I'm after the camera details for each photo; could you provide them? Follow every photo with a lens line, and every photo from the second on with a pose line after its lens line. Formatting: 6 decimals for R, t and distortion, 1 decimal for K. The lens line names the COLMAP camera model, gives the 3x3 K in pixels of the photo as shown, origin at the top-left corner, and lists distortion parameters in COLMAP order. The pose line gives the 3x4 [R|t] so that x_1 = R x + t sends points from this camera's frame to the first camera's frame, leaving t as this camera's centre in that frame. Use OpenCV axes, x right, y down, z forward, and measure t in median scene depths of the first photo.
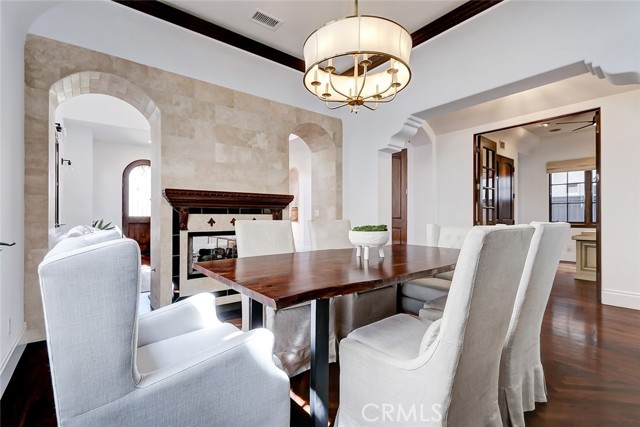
lens RADIAL K [[293.7, 0, 320.4], [0, 293.7, 214.8], [0, 0, 1]] dist [0.006243, -0.003153]
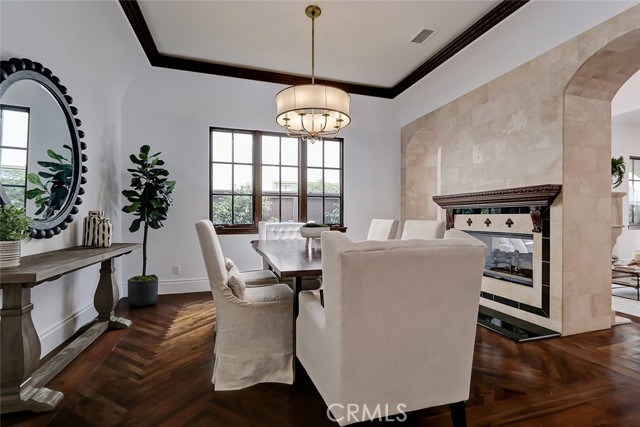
lens RADIAL K [[293.7, 0, 307.7], [0, 293.7, 222.6], [0, 0, 1]] dist [0.006243, -0.003153]
pose [[-0.385037, 0.016734, -0.922749, 0.787582], [0.008748, 0.999857, 0.014482, 0.005734], [0.922860, -0.002496, -0.385128, 0.811586]]
